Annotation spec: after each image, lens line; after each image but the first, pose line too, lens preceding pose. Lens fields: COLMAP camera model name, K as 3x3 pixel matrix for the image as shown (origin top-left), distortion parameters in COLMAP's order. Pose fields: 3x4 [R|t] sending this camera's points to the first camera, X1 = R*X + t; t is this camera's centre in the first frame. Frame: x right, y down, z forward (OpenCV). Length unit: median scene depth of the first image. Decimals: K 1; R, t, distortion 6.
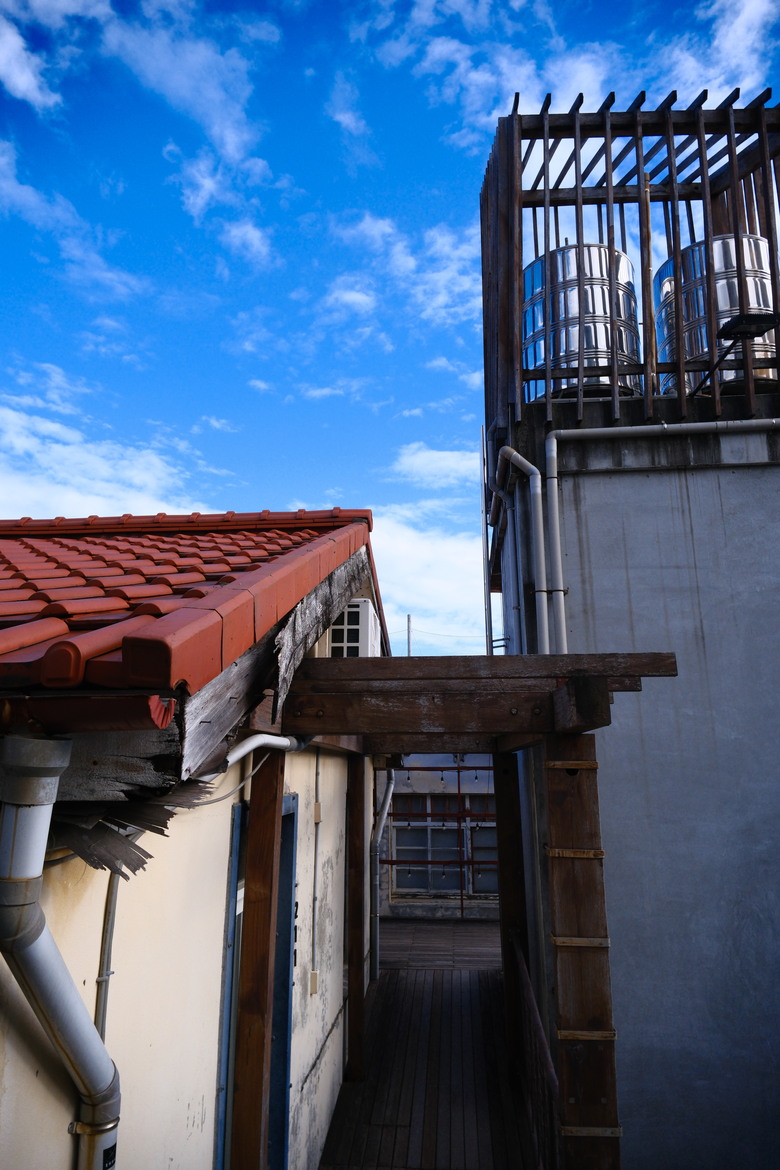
lens RADIAL K [[752.7, 0, 390.0], [0, 752.7, 585.0], [0, 0, 1]] dist [0.073674, -0.085875]
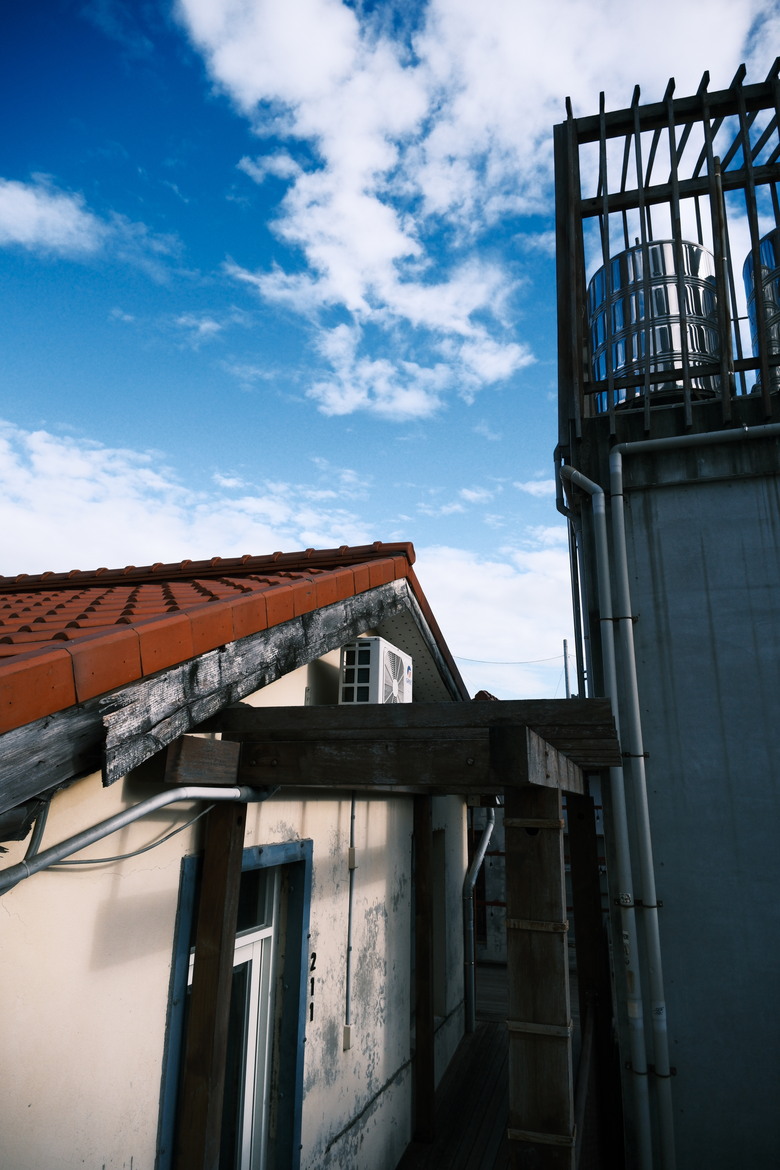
lens RADIAL K [[752.7, 0, 390.0], [0, 752.7, 585.0], [0, 0, 1]] dist [0.073674, -0.085875]
pose [[0.975225, -0.044386, -0.216718, 0.141825], [0.036889, 0.998577, -0.038521, -0.007255], [0.218120, 0.029572, 0.975474, 0.041910]]
